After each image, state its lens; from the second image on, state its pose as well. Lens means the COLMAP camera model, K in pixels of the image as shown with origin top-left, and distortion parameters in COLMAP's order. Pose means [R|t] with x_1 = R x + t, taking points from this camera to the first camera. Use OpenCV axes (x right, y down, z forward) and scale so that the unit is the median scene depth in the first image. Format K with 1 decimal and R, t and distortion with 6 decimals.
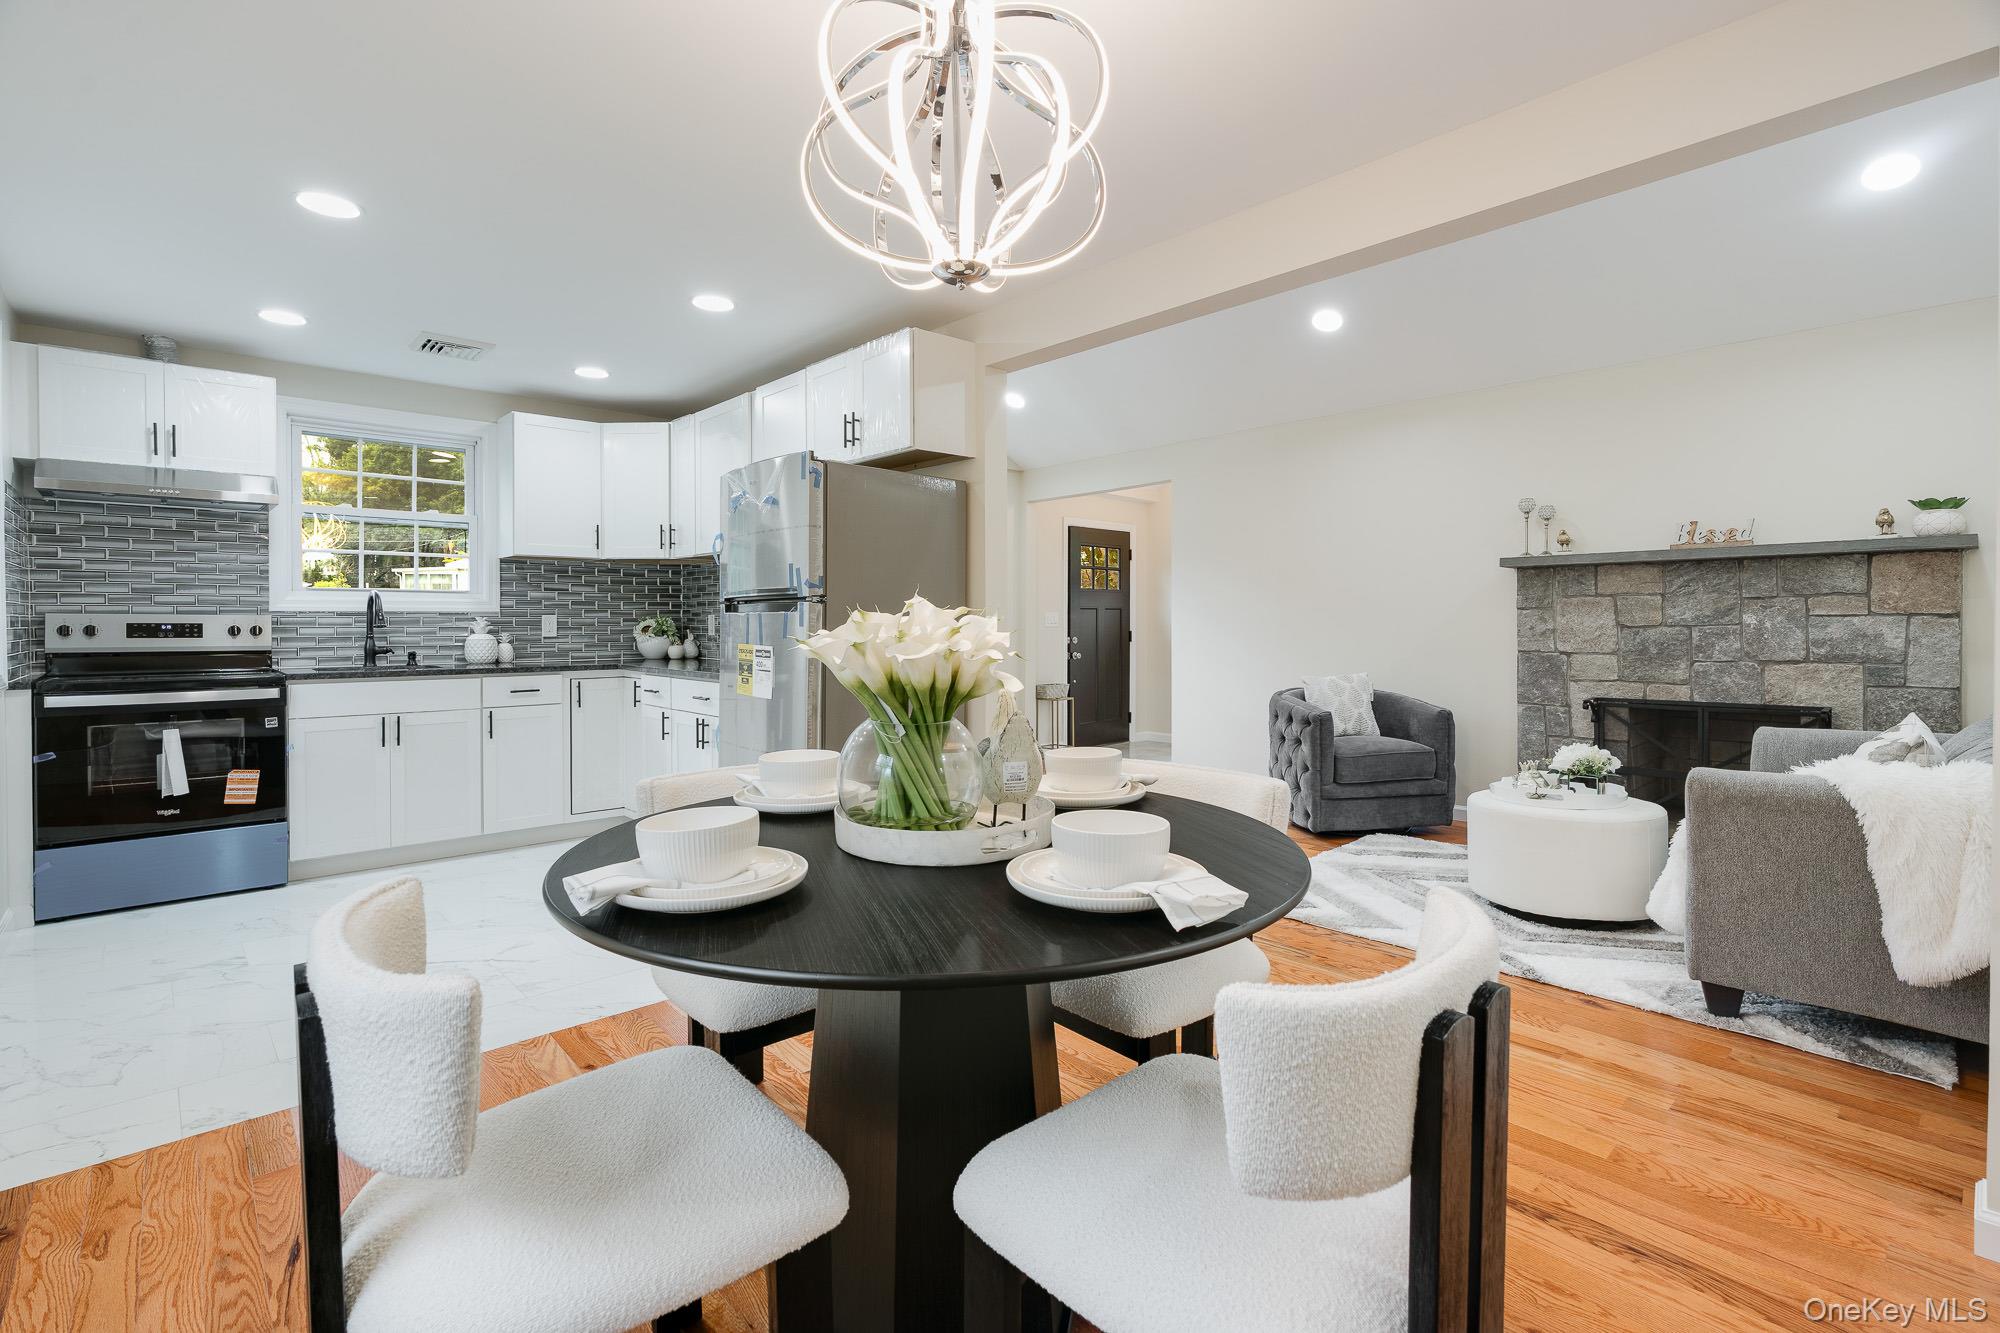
lens RADIAL K [[944.9, 0, 1003.0], [0, 944.9, 634.6], [0, 0, 1]] dist [0.002563, 0.002871]
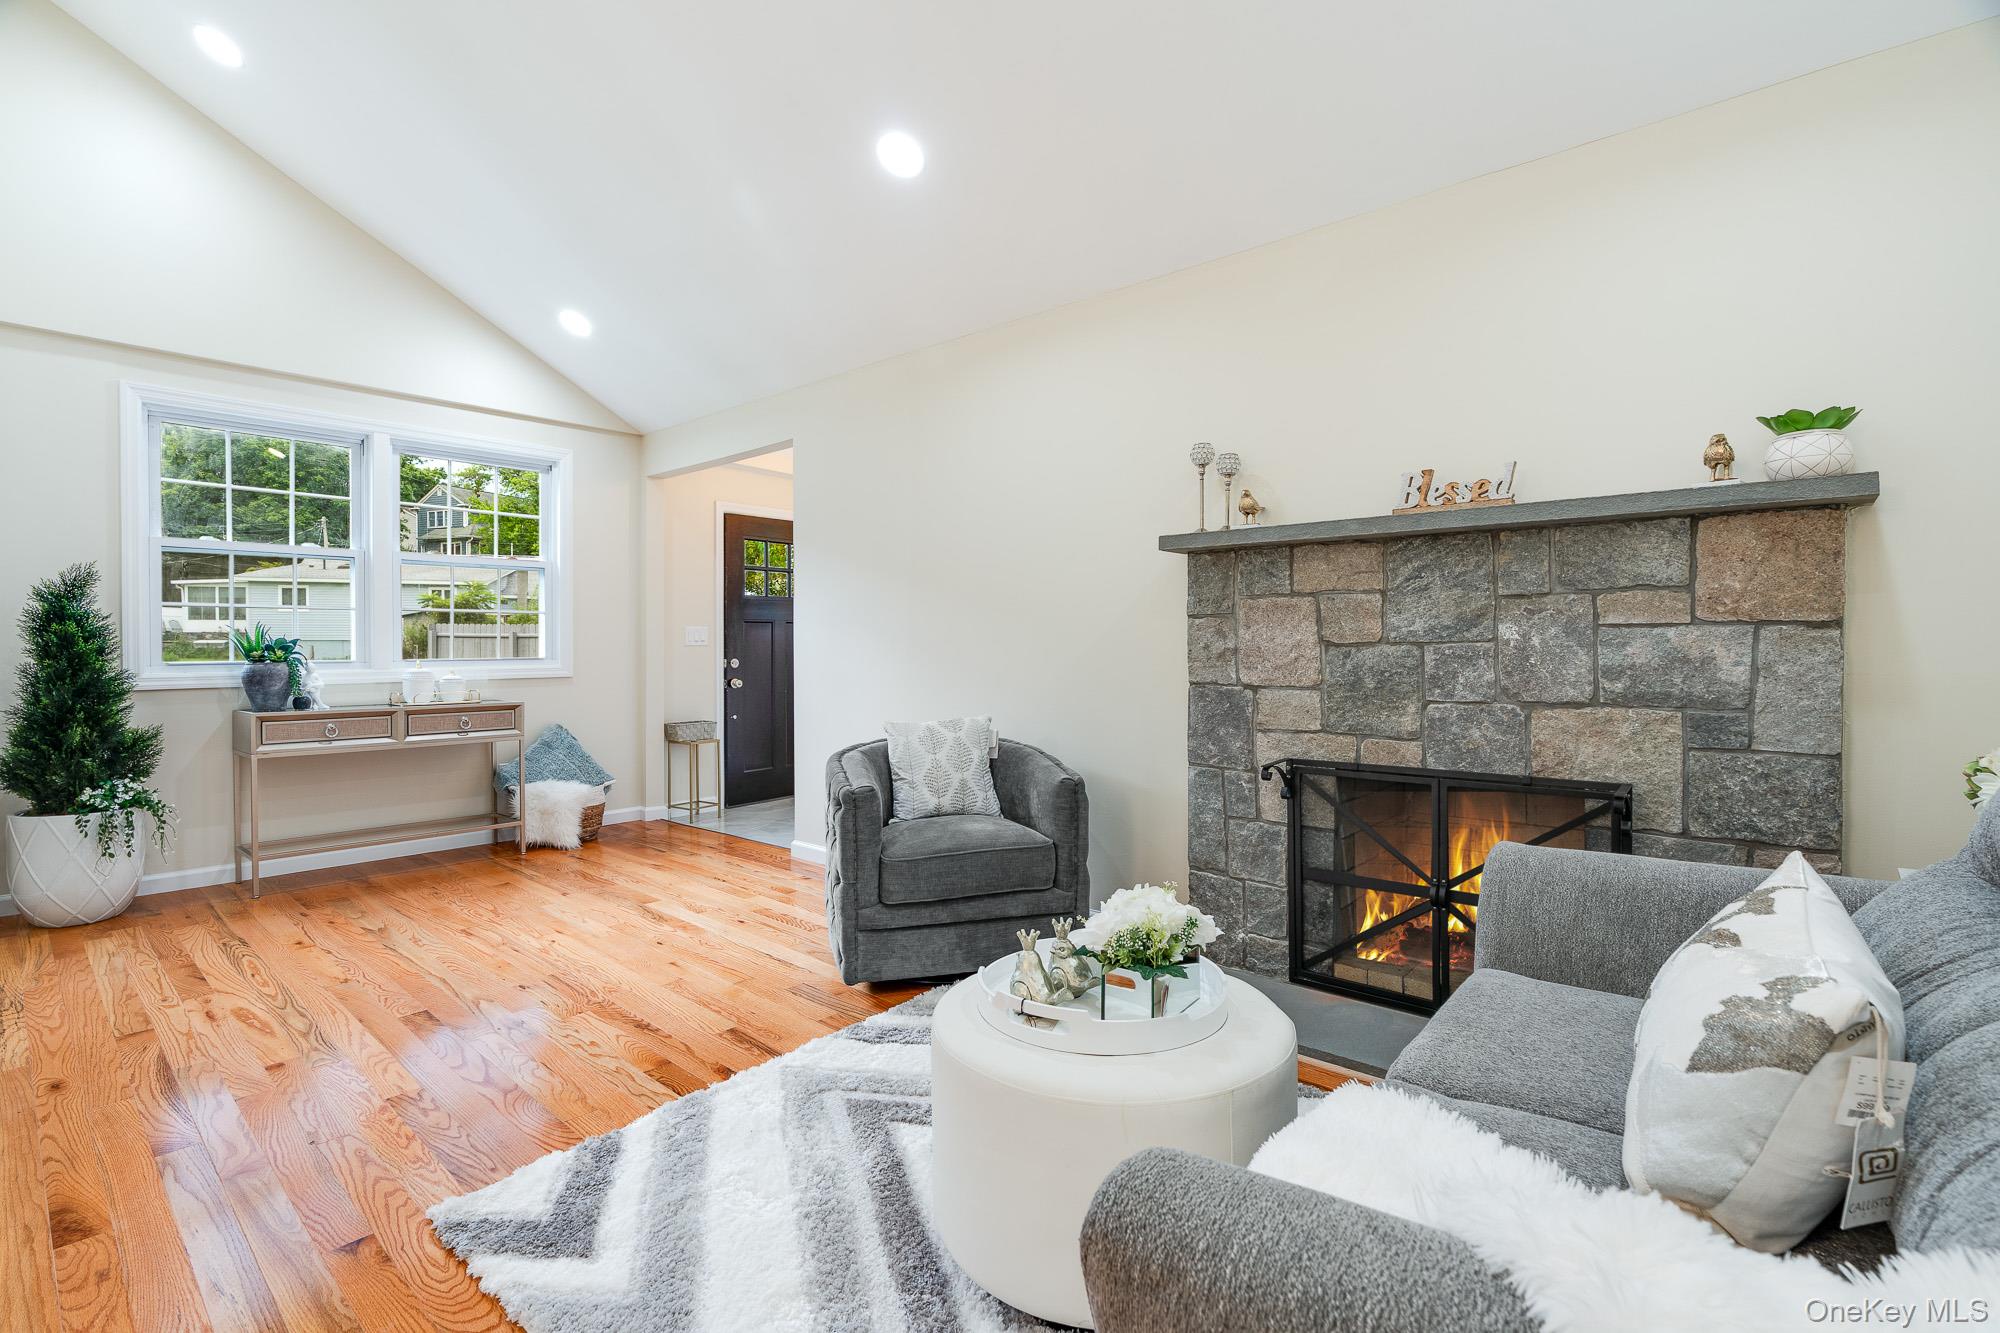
lens RADIAL K [[944.9, 0, 996.5], [0, 944.9, 657.6], [0, 0, 1]] dist [0.002563, 0.002871]
pose [[0.993310, 0.003260, 0.115433, 0.353482], [-0.003296, 0.999995, 0.000123, 0.000843], [-0.115432, -0.000503, 0.993315, 0.395300]]
